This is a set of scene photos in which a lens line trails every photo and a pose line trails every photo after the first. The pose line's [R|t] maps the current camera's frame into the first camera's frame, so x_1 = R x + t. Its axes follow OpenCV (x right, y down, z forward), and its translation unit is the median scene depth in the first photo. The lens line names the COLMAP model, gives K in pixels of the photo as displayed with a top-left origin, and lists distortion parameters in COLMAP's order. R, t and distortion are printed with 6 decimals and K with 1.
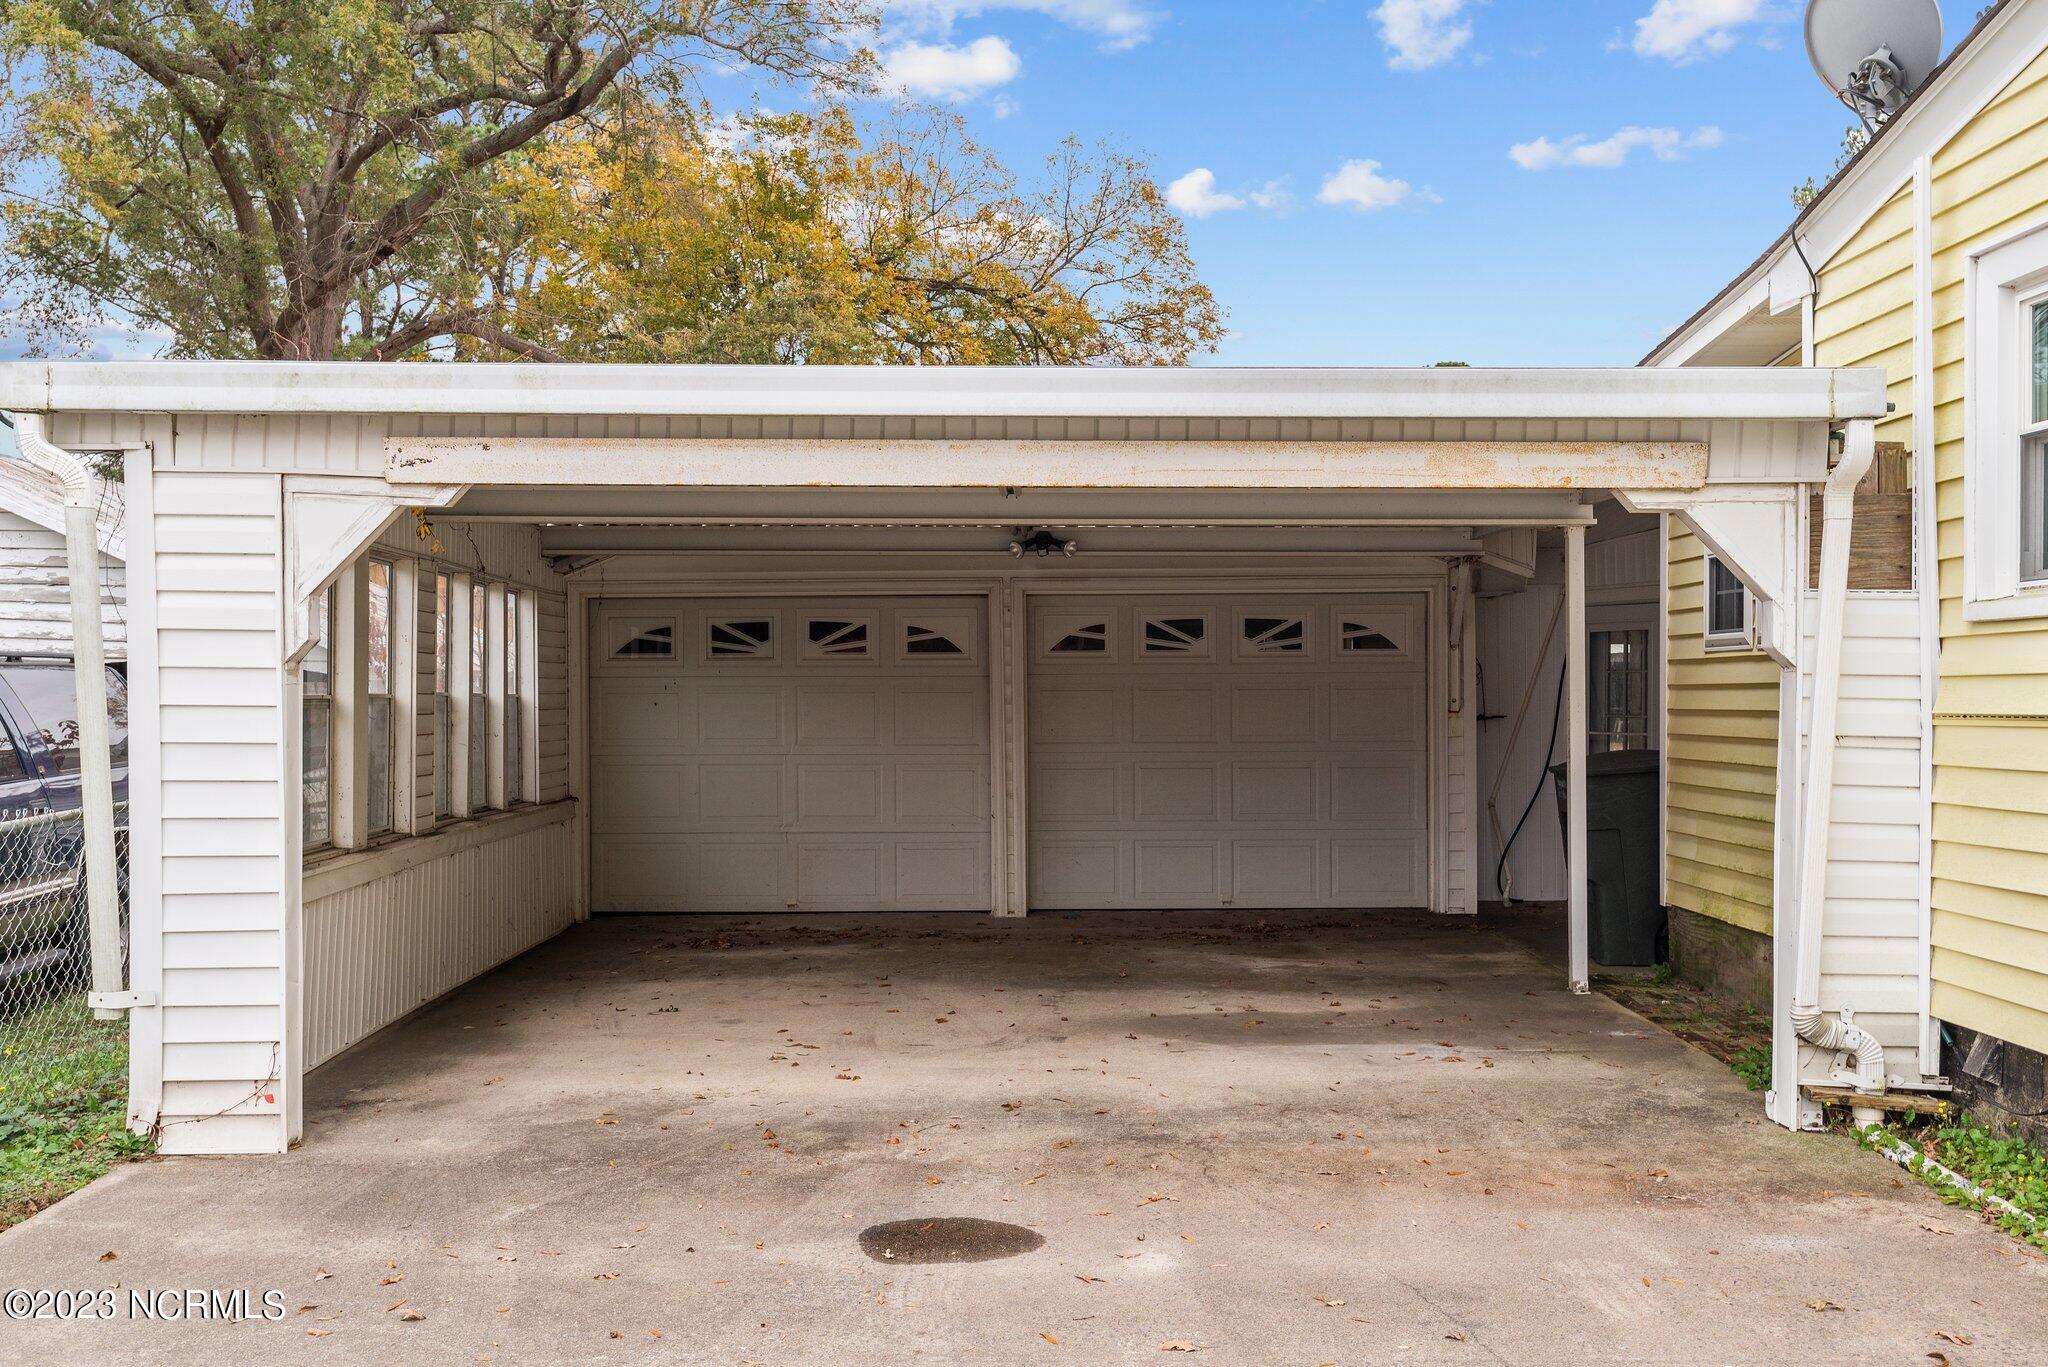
lens RADIAL K [[1997.9, 0, 1024.0], [0, 1997.9, 683.5], [0, 0, 1]] dist [0.002158, 0.001584]
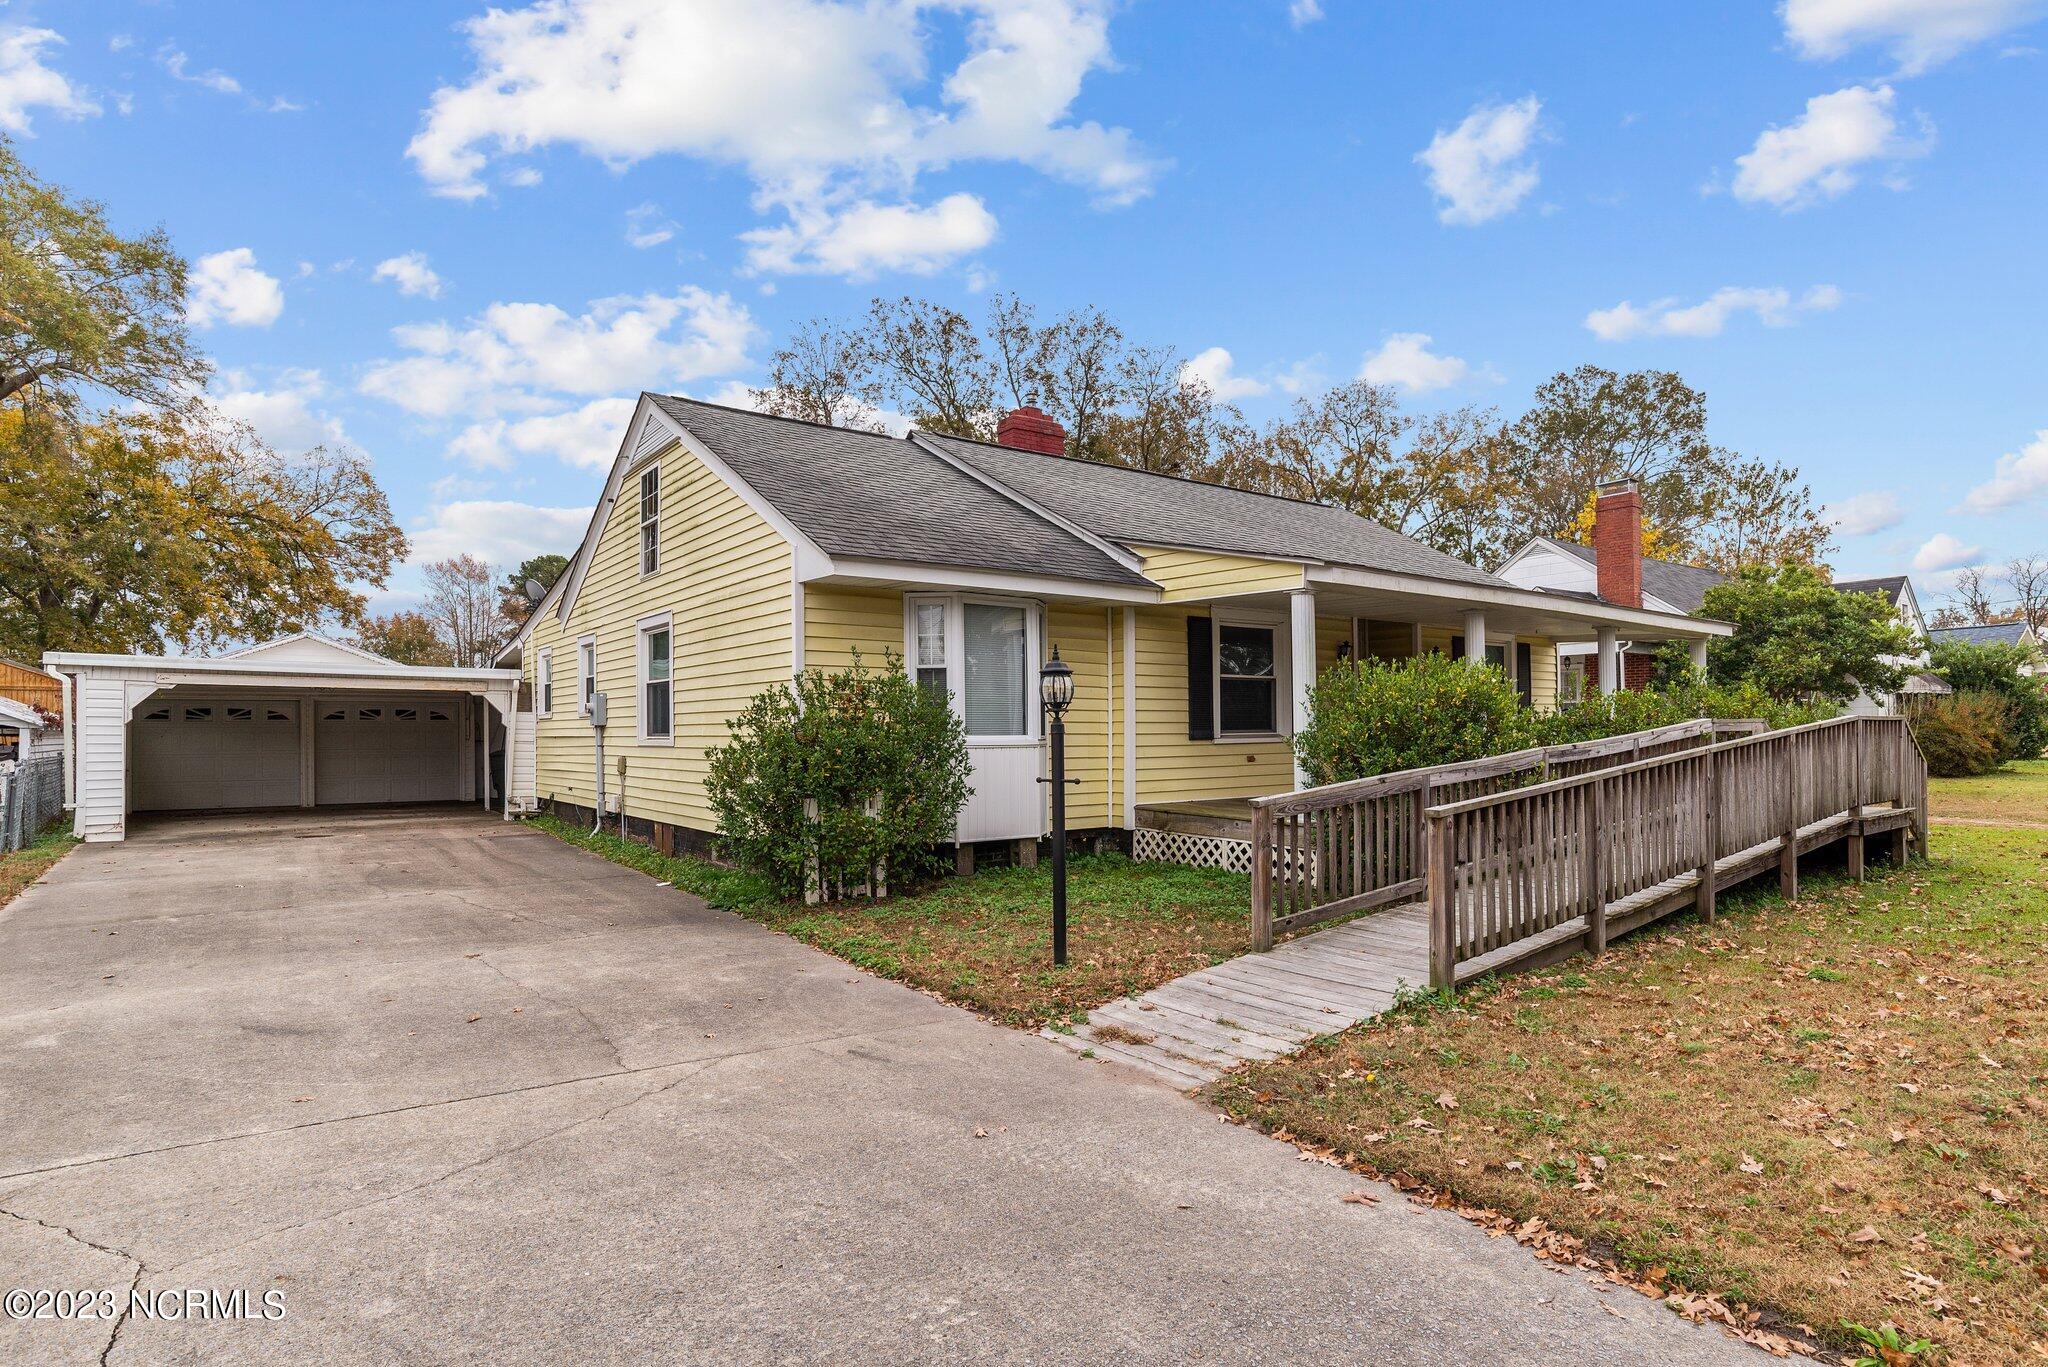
lens RADIAL K [[1154.2, 0, 1020.0], [0, 1154.2, 727.8], [0, 0, 1]] dist [-0.001334, 0.001217]
pose [[0.838085, 0.004355, 0.545523, -0.057324], [-0.003089, 0.999990, -0.003237, -0.001002], [-0.545532, 0.001028, 0.838090, -1.067293]]
